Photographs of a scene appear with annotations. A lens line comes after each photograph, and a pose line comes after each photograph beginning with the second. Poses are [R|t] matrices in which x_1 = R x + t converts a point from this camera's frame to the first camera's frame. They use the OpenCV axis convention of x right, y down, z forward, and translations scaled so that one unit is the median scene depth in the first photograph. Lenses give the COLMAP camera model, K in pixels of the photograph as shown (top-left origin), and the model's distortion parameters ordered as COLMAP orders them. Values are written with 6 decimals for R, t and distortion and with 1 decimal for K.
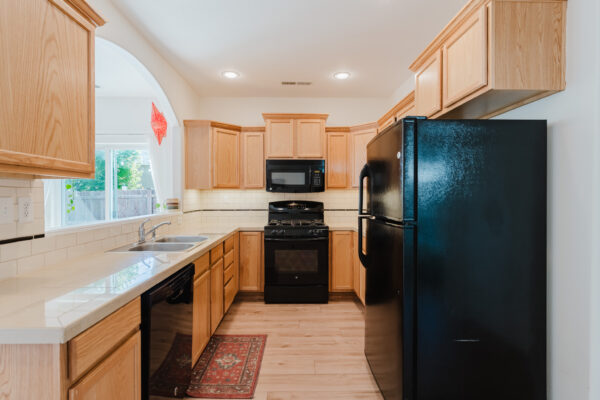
lens RADIAL K [[303.2, 0, 300.8], [0, 303.2, 202.0], [0, 0, 1]] dist [-0.000215, 0.000077]
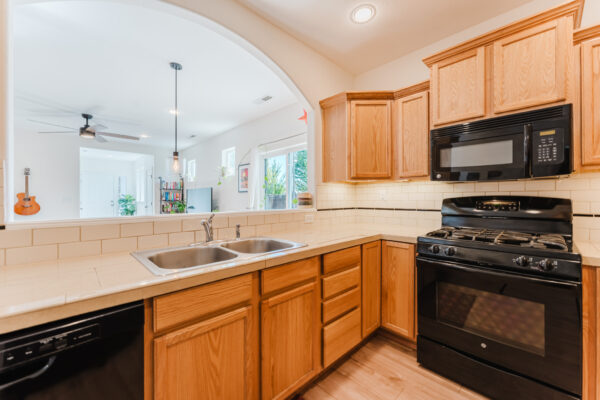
lens RADIAL K [[241.5, 0, 299.0], [0, 241.5, 197.9], [0, 0, 1]] dist [0.000844, 0.000133]
pose [[0.676905, -0.004271, -0.736058, 0.070543], [-0.012256, 0.999779, -0.017072, 0.013203], [0.735969, 0.020578, 0.676703, 0.468213]]
